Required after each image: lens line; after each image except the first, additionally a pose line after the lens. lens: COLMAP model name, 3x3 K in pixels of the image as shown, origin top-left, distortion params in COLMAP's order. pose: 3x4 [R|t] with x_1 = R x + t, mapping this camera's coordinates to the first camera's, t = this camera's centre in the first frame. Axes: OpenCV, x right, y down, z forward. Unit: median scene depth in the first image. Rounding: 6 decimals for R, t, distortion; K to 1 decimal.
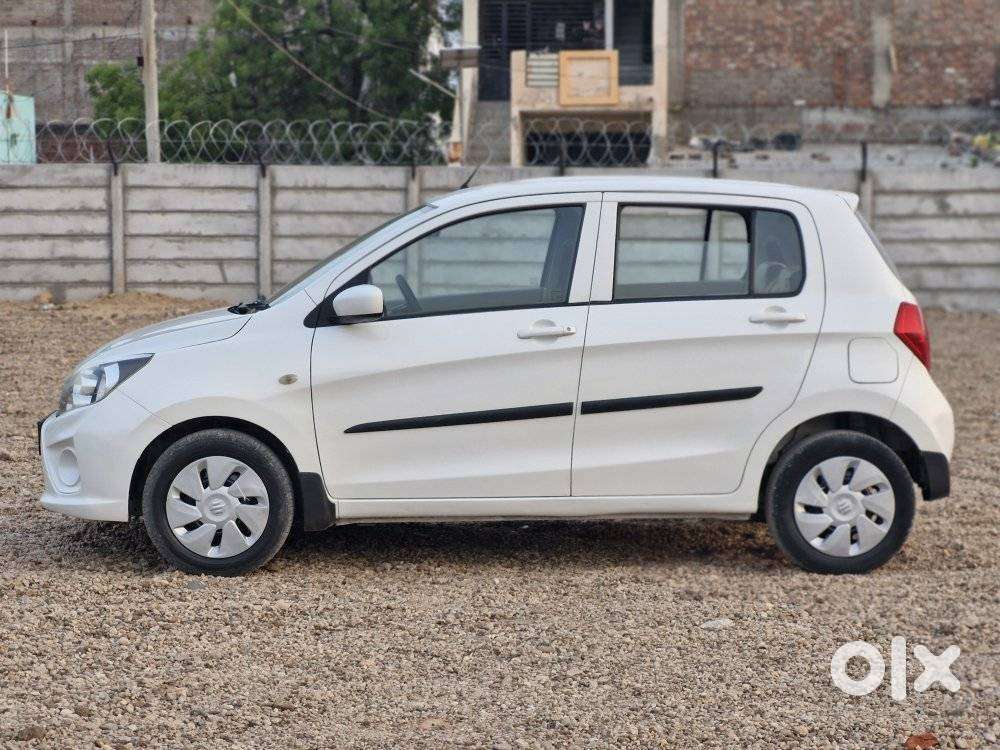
lens RADIAL K [[2246.5, 0, 500.0], [0, 2246.5, 375.0], [0, 0, 1]] dist [0.119255, -0.008385]
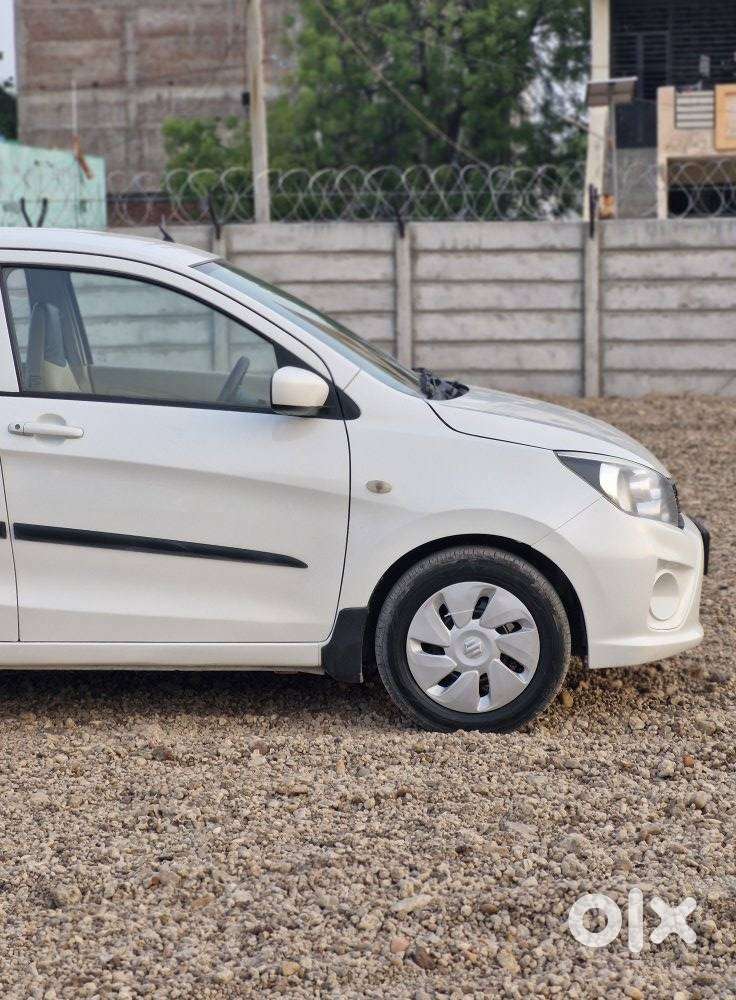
lens RADIAL K [[2202.4, 0, 338.3], [0, 2202.4, 485.8], [0, 0, 1]] dist [-0.135784, 2.822375]
pose [[0.996036, -0.009527, -0.088444, -0.059051], [0.011255, 0.999755, 0.019059, -0.015271], [0.088241, -0.019979, 0.995899, 0.221762]]
